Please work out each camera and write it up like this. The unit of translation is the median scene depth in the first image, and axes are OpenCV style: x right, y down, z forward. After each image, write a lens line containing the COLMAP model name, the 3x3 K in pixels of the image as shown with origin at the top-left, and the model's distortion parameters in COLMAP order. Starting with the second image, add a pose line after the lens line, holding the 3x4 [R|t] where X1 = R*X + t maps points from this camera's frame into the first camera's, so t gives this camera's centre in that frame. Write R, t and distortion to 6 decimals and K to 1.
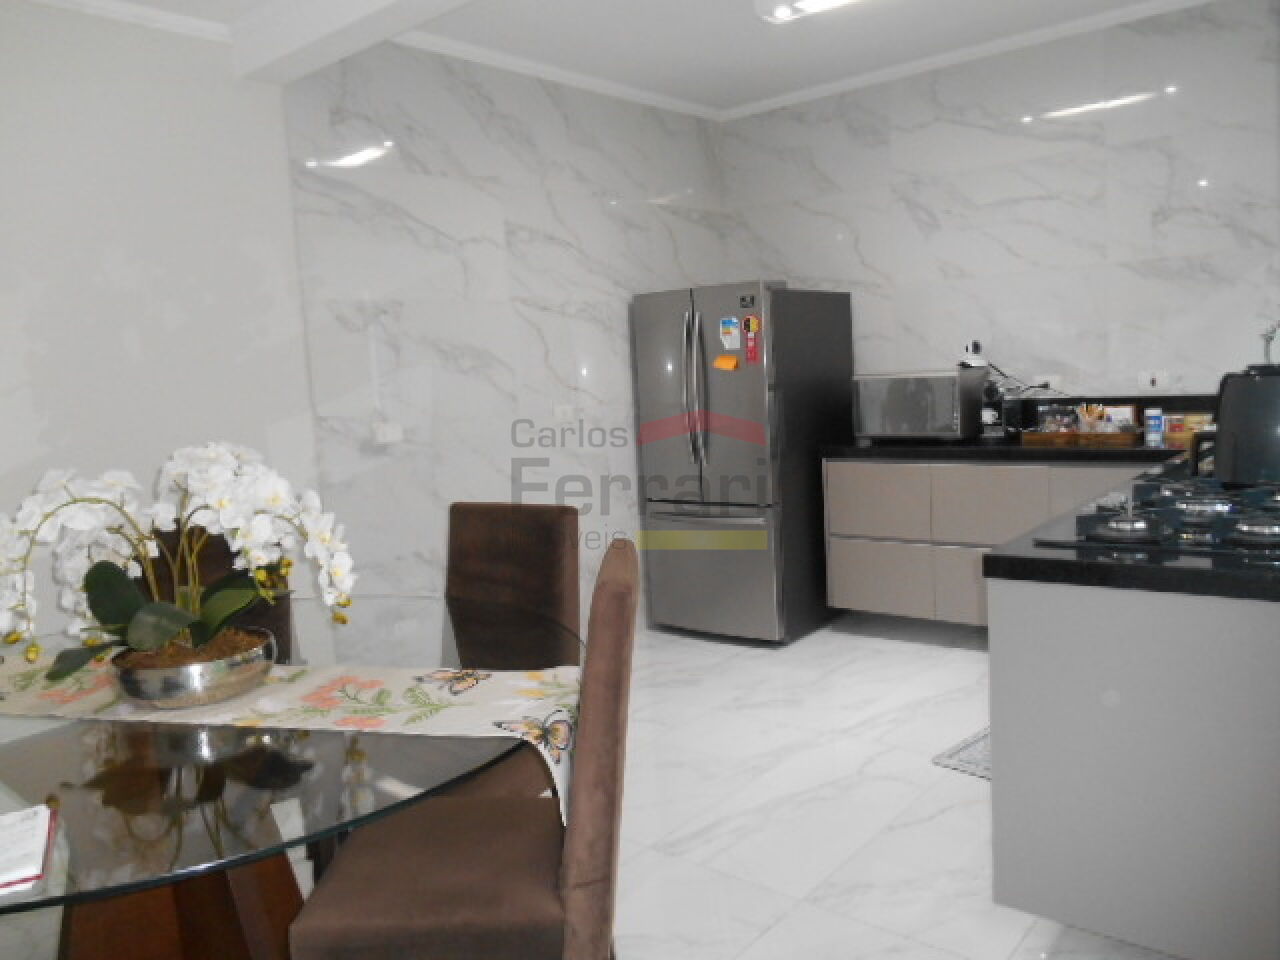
lens RADIAL K [[973.5, 0, 641.6], [0, 973.5, 476.5], [0, 0, 1]] dist [-0.033198, 0.020671]
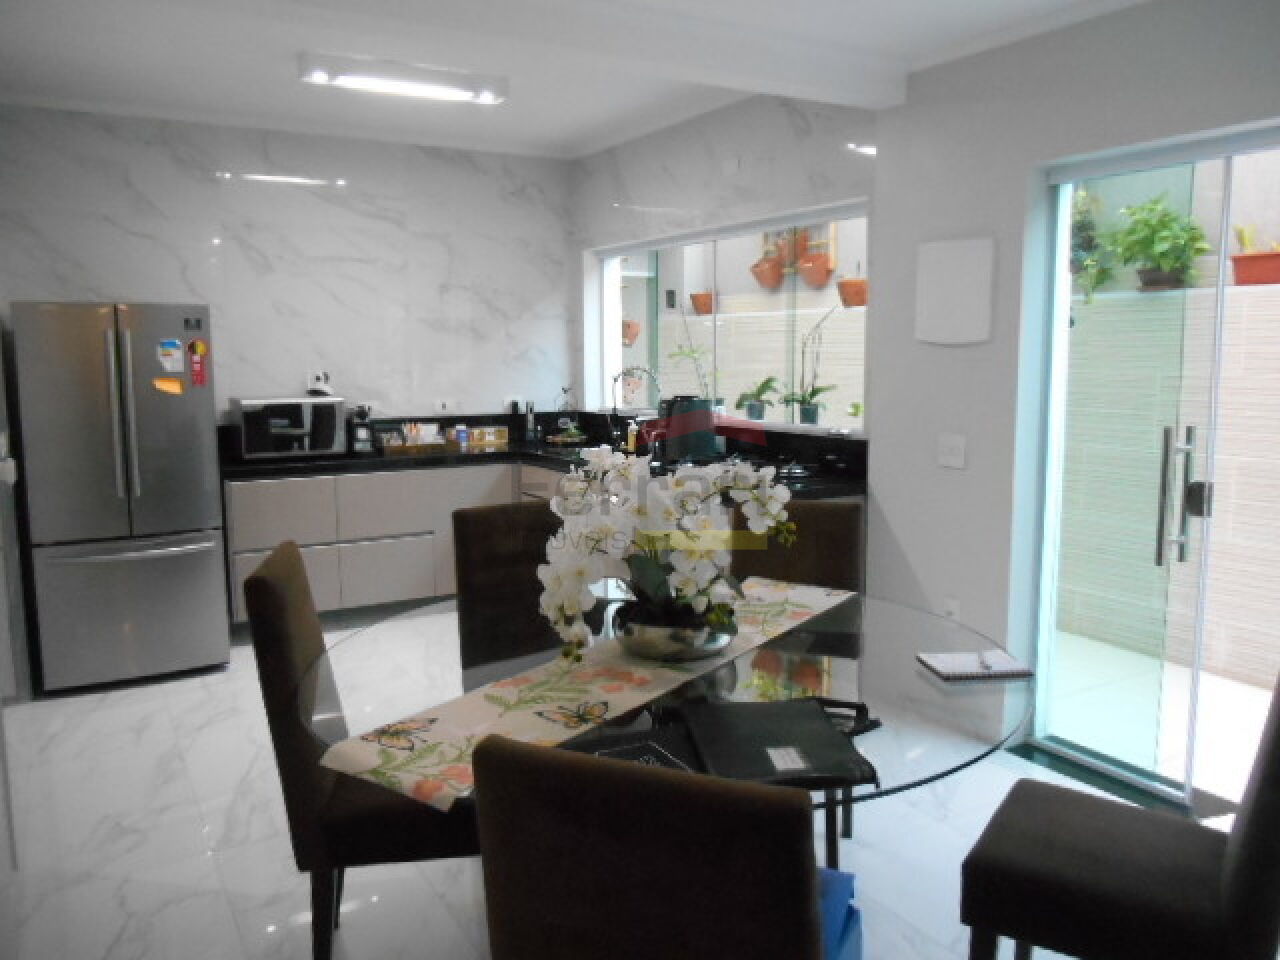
lens RADIAL K [[973.5, 0, 643.1], [0, 973.5, 481.4], [0, 0, 1]] dist [-0.033198, 0.020671]
pose [[0.332613, -0.067625, 0.940636, -0.673657], [0.091089, 0.995066, 0.039329, -0.018040], [-0.938654, 0.072600, 0.337131, 0.249840]]
